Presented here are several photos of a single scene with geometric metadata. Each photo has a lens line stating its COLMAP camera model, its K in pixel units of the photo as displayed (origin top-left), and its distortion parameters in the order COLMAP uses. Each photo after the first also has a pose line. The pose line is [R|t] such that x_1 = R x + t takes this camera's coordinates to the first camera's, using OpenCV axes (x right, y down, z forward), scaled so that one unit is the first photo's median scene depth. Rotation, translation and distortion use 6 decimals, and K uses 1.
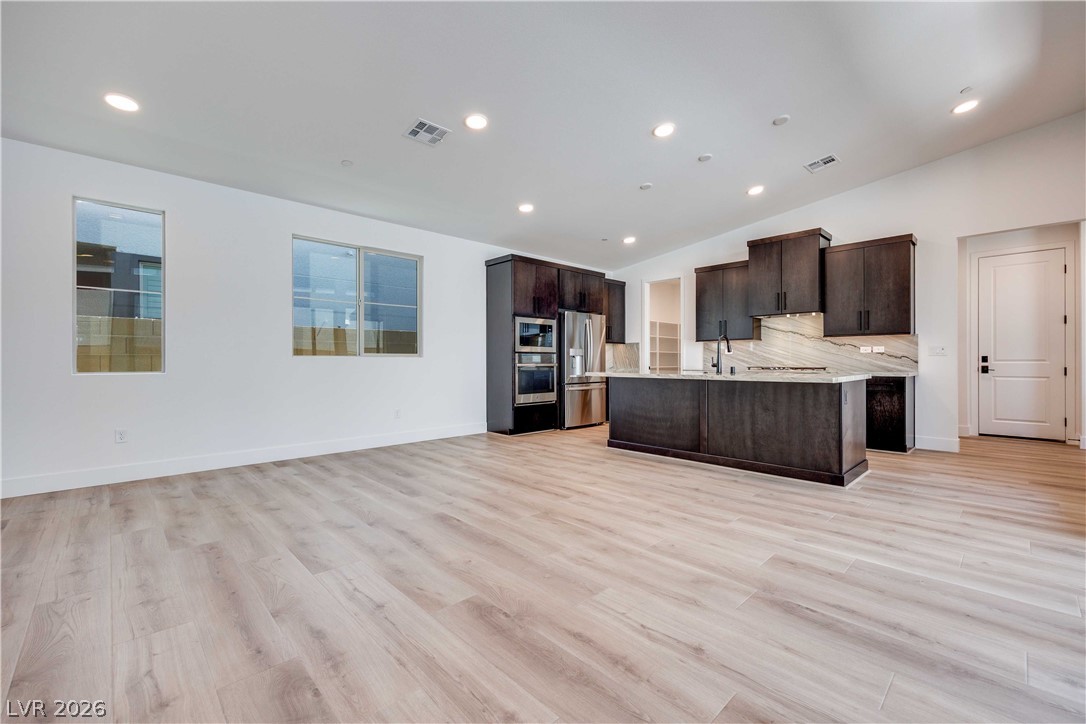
lens RADIAL K [[449.7, 0, 578.4], [0, 449.7, 361.5], [0, 0, 1]] dist [0.000824, 0.000294]
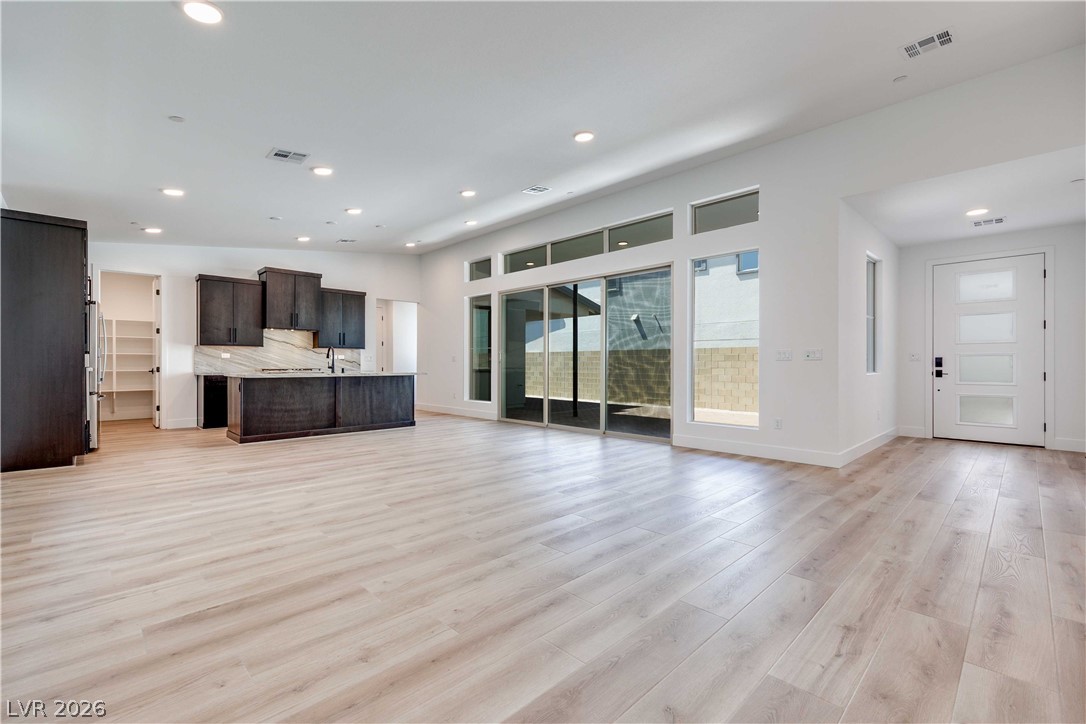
lens RADIAL K [[475.3, 0, 543.0], [0, 475.3, 362.0], [0, 0, 1]] dist [-0.025794, -0.000020]
pose [[0.019622, 0.004655, 0.999797, -0.974368], [-0.000290, 0.999989, -0.004651, -0.001061], [-0.999807, -0.000198, 0.019623, 0.236918]]
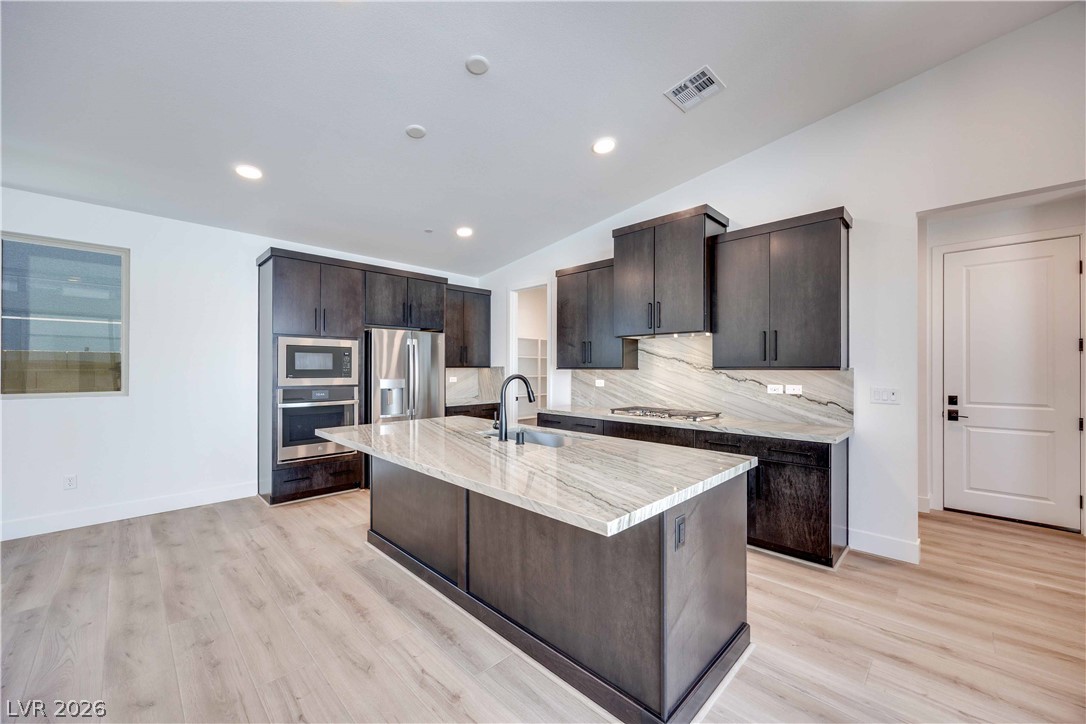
lens RADIAL K [[417.8, 0, 543.3], [0, 417.8, 368.6], [0, 0, 1]] dist [-0.001238, -0.000180]
pose [[0.999960, 0.003180, -0.008385, 0.298411], [-0.003201, 0.999992, -0.002567, -0.052770], [0.008377, 0.002594, 0.999962, 0.377522]]
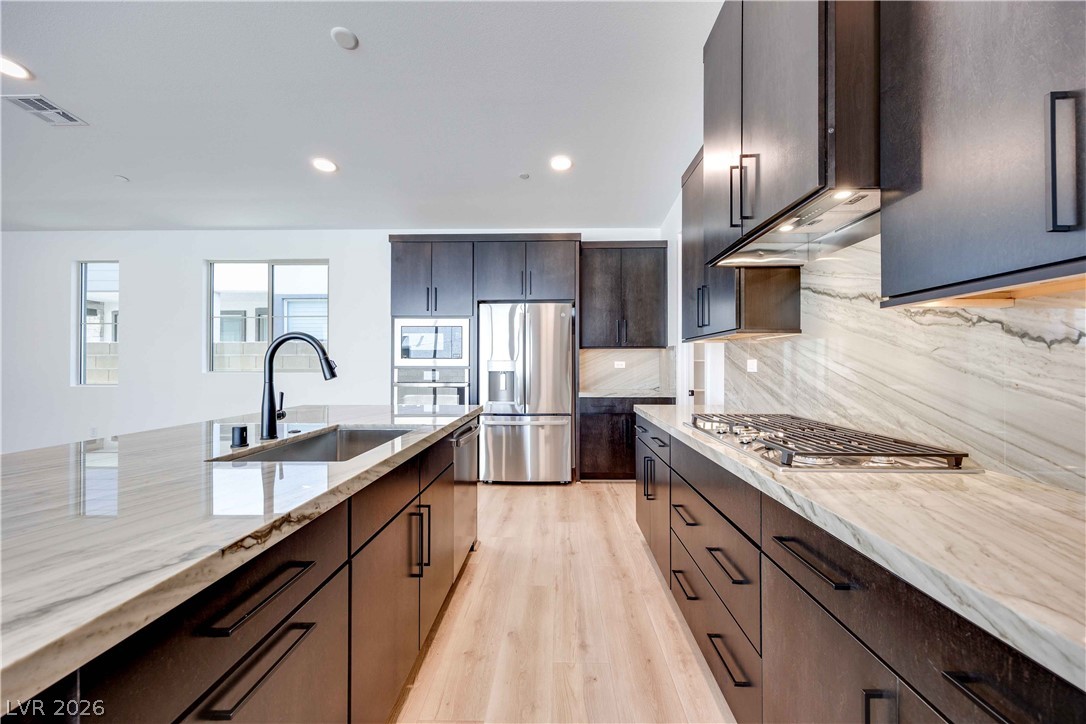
lens RADIAL K [[427.5, 0, 549.6], [0, 427.5, 362.3], [0, 0, 1]] dist [0.000540, 0.000144]
pose [[0.686260, -0.002291, -0.727353, 0.580473], [-0.001106, 0.999991, -0.004193, -0.027706], [0.727355, 0.003682, 0.686251, 0.754739]]
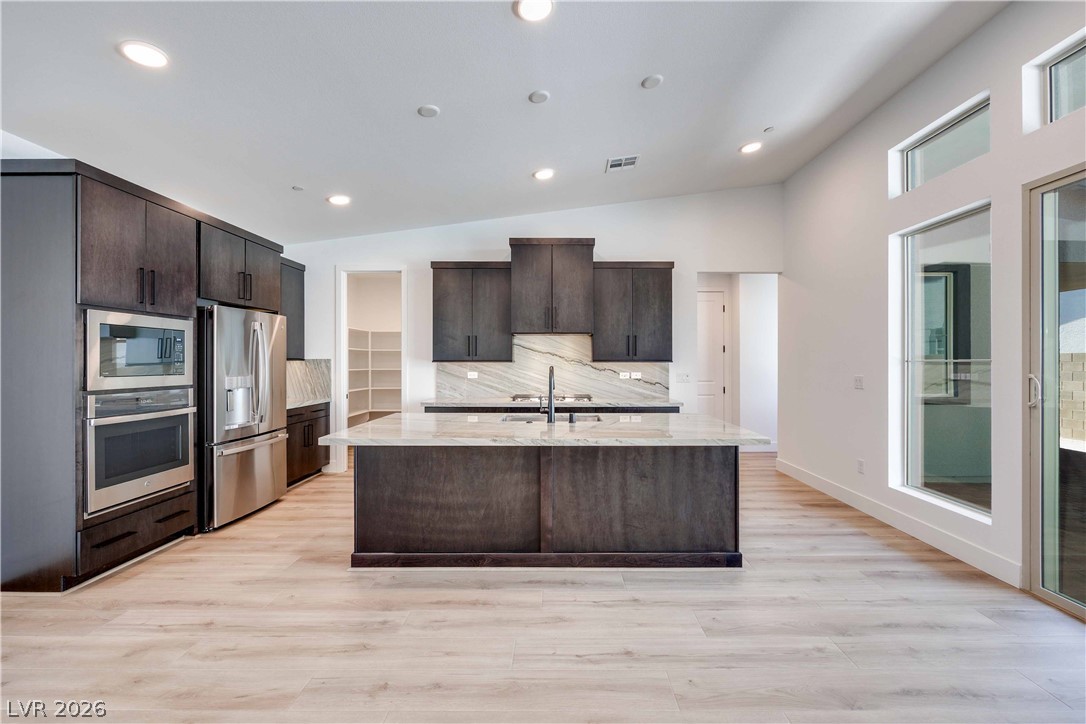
lens RADIAL K [[448.0, 0, 555.1], [0, 448.0, 362.1], [0, 0, 1]] dist [-0.000205, -0.000049]
pose [[0.719054, 0.000977, 0.694953, -0.123842], [0.000440, 0.999998, -0.001861, -0.051975], [-0.694954, 0.001644, 0.719052, 0.413209]]
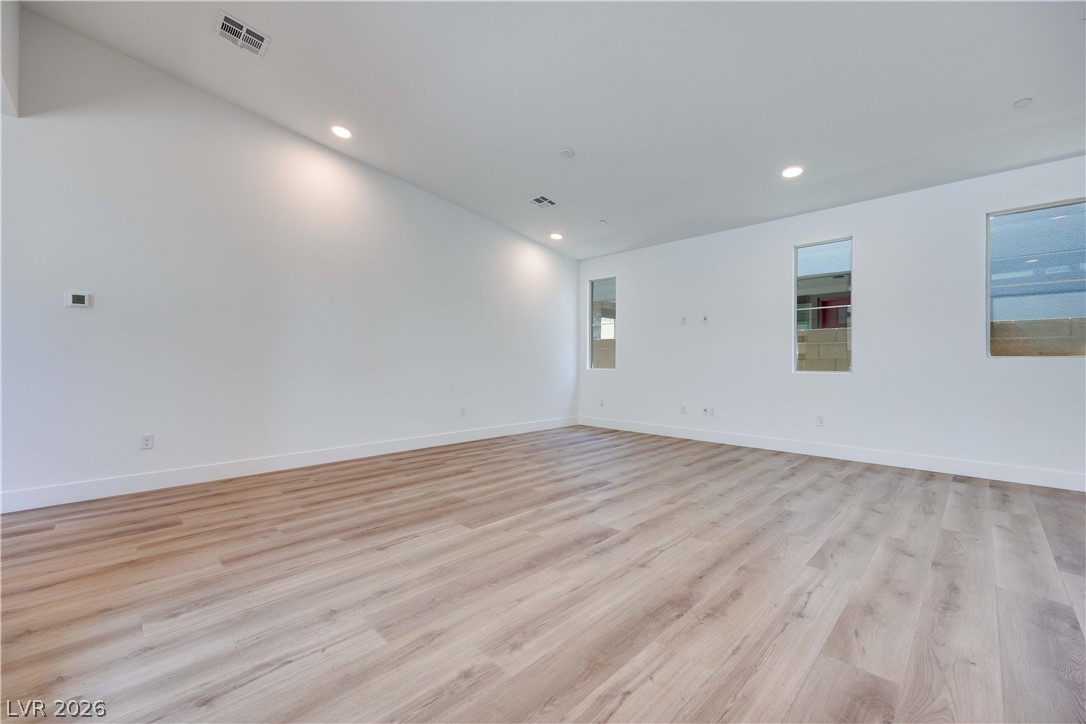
lens RADIAL K [[435.7, 0, 543.0], [0, 435.7, 362.0], [0, 0, 1]] dist [0.001361, 0.000068]
pose [[-0.011452, 0.000197, -0.999934, 0.167449], [-0.003297, 0.999995, 0.000234, -0.000171], [0.999929, 0.003300, -0.011451, 0.149888]]
